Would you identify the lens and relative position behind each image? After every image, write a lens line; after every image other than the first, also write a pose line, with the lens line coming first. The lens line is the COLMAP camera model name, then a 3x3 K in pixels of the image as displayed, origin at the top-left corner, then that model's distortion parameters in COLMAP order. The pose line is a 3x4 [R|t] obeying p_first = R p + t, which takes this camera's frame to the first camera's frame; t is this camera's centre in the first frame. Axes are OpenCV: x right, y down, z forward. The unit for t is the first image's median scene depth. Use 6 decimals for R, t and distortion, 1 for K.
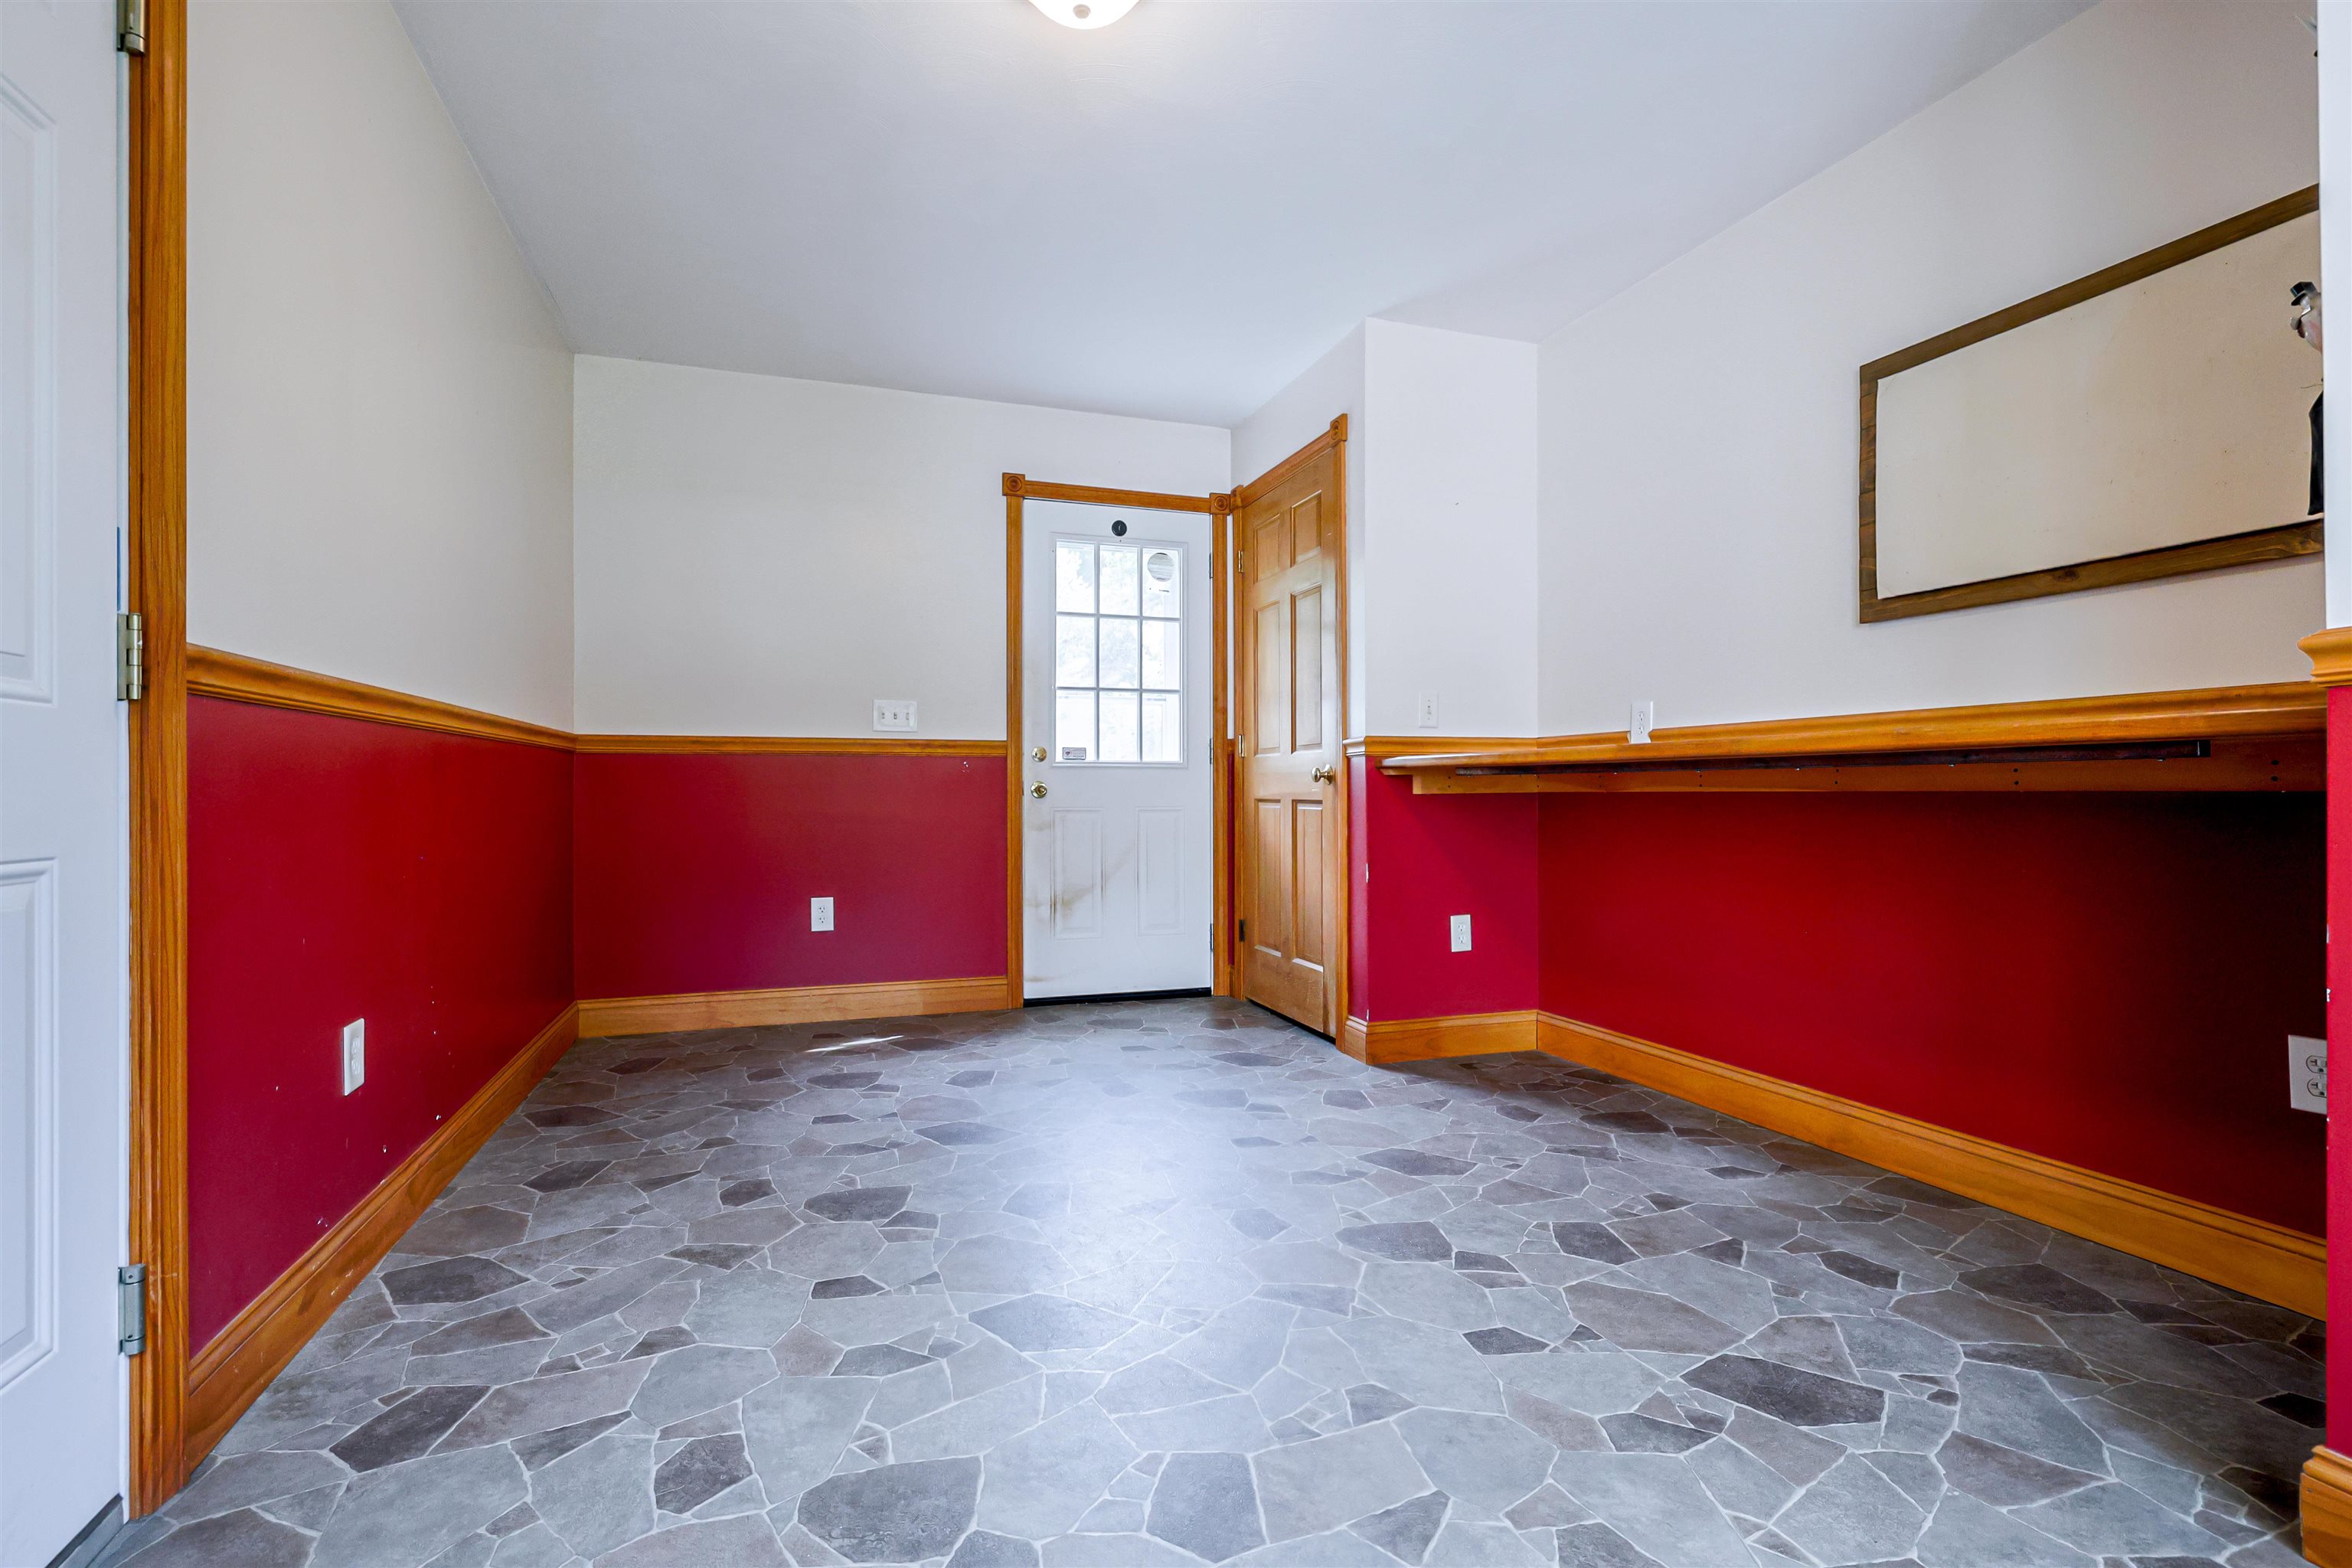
lens RADIAL K [[1047.6, 0, 1172.4], [0, 1047.6, 787.2], [0, 0, 1]] dist [-0.003855, -0.001313]
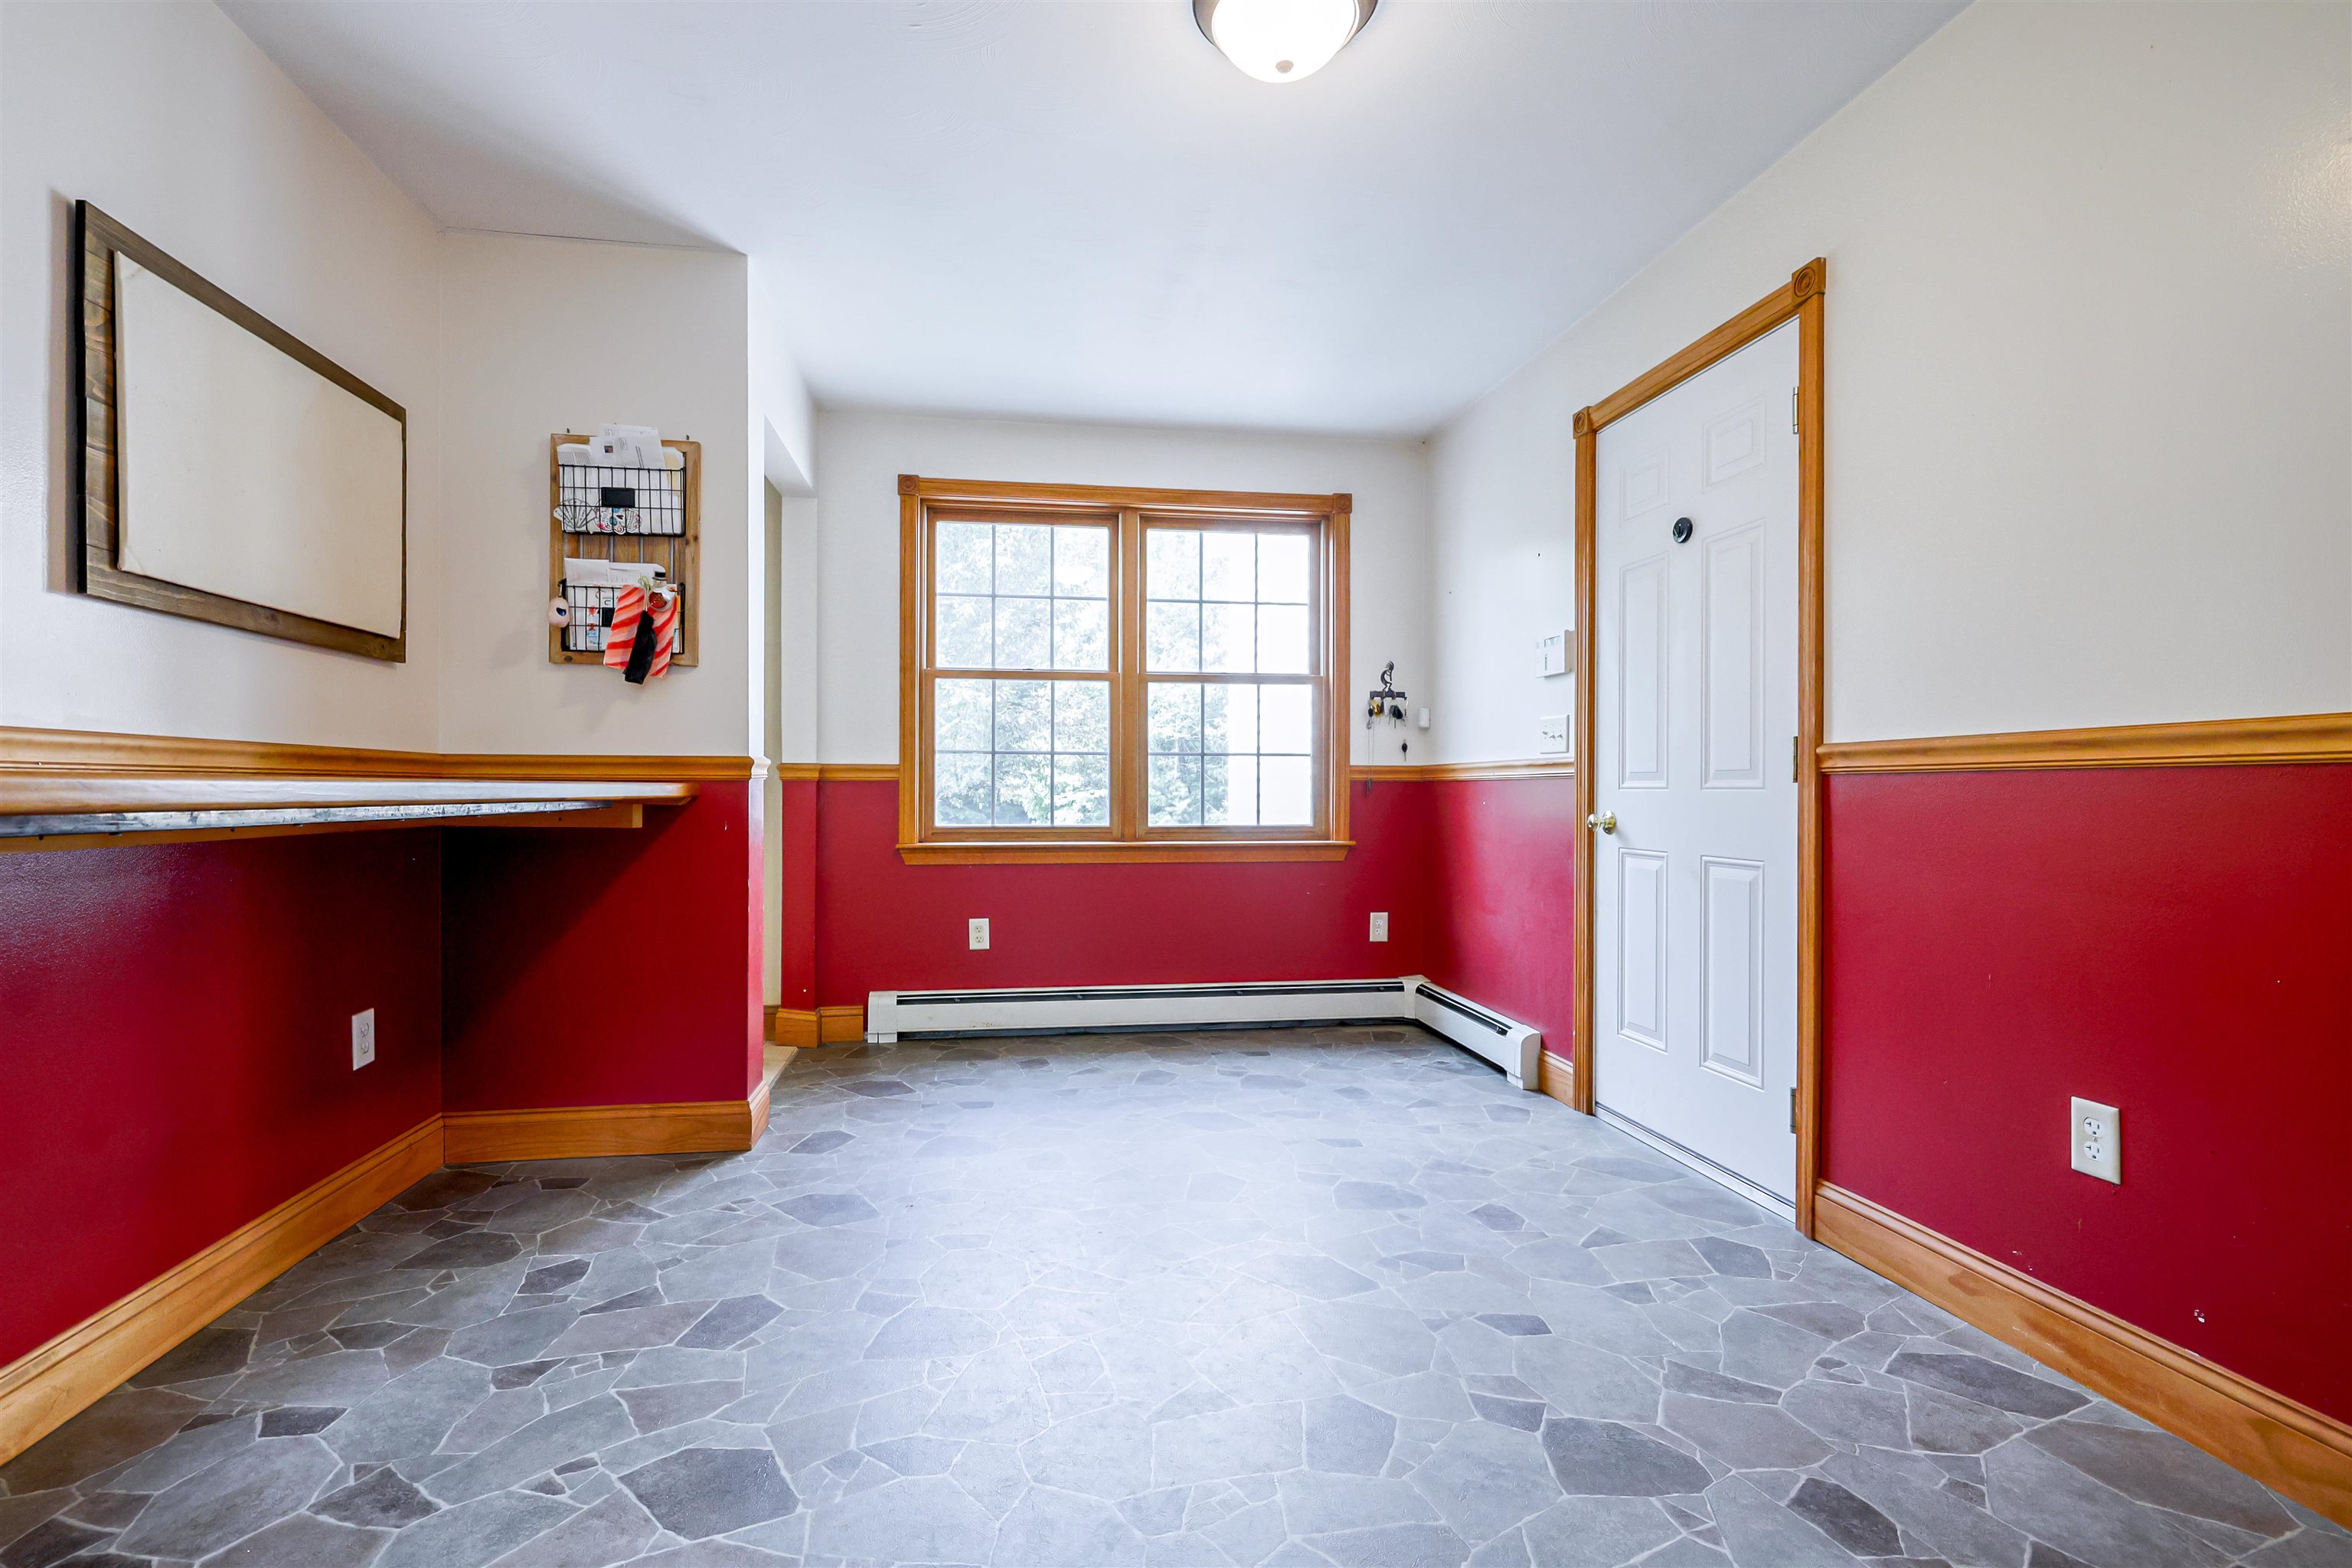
lens RADIAL K [[1047.6, 0, 1173.3], [0, 1047.6, 790.8], [0, 0, 1]] dist [-0.003855, -0.001313]
pose [[-0.985026, -0.001445, 0.172399, -0.151105], [-0.001971, 0.999994, -0.002878, -0.035176], [-0.172394, -0.003175, -0.985023, 1.960014]]
